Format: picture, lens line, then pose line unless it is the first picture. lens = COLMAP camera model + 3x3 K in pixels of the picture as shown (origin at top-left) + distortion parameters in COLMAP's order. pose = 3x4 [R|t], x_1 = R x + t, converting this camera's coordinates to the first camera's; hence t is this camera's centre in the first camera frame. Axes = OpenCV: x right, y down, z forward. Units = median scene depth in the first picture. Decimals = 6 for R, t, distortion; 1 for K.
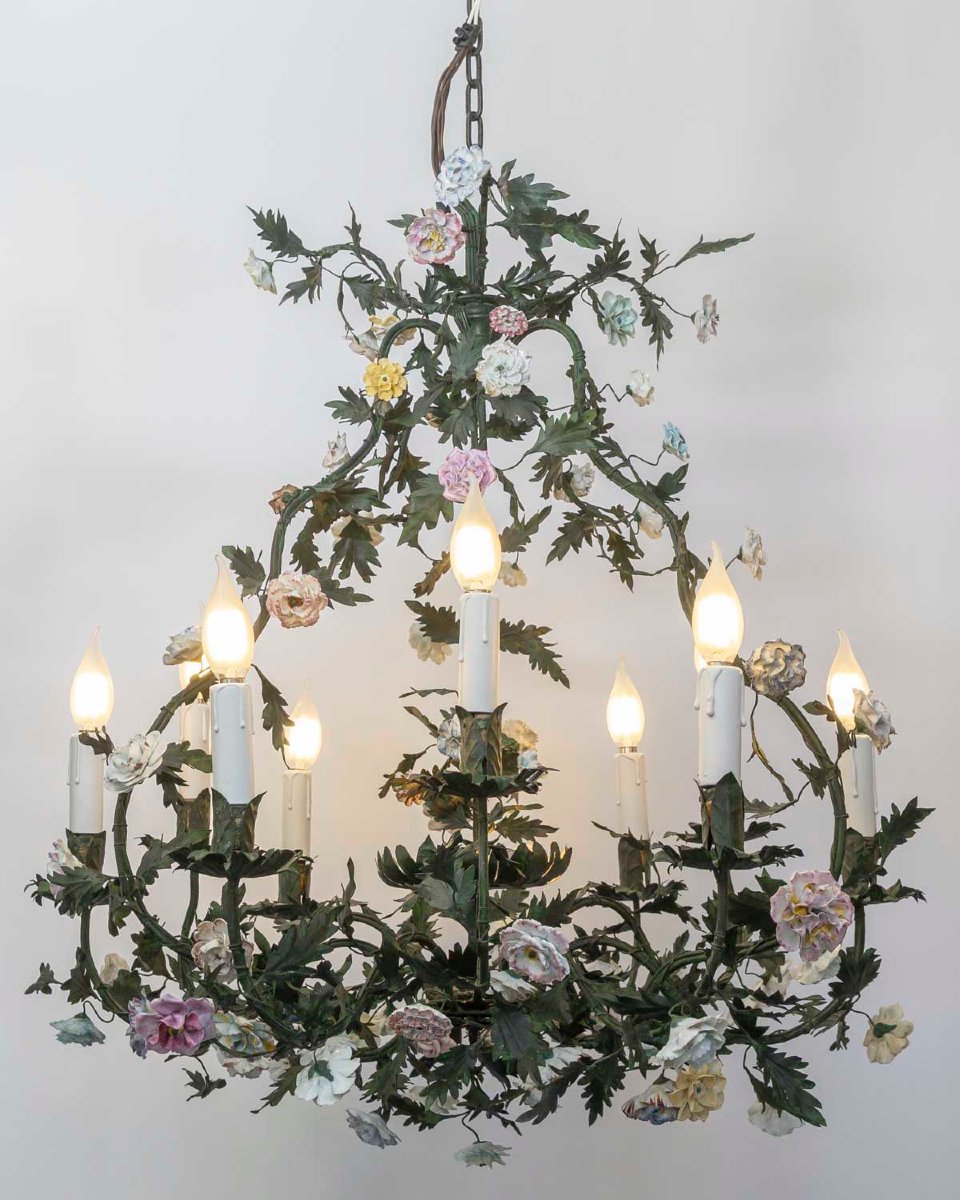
lens RADIAL K [[1764.2, 0, 490.7], [0, 1764.2, 597.4], [0, 0, 1]] dist [-0.037464, 0.000000]
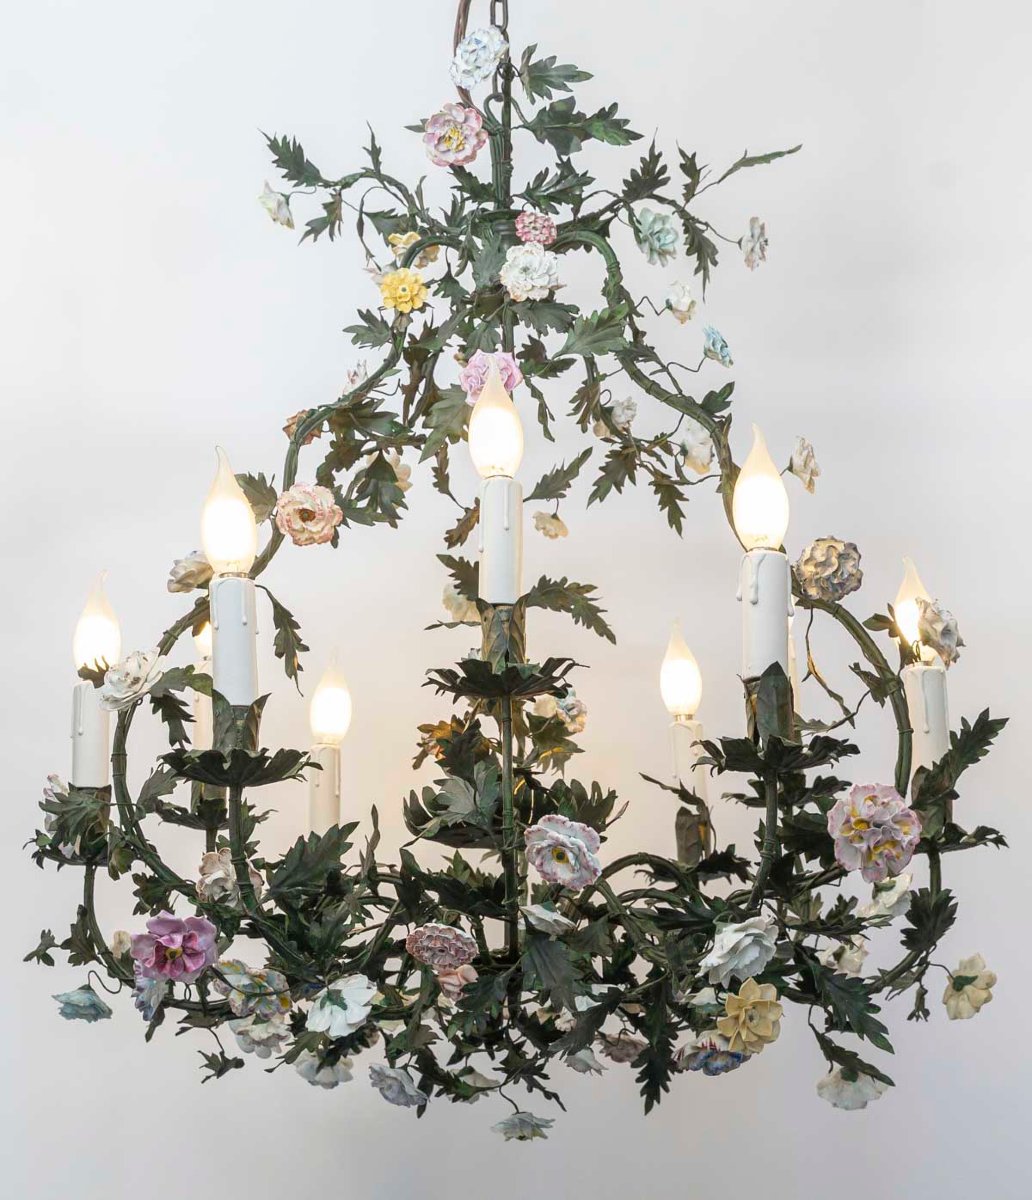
lens RADIAL K [[1884.3, 0, 505.6], [0, 1884.3, 602.7], [0, 0, 1]] dist [-0.043452, 0.000000]
pose [[0.999248, -0.020010, -0.033224, 0.024142], [0.018104, 0.998227, -0.056693, 0.101374], [0.034300, 0.056049, 0.997839, 0.017299]]
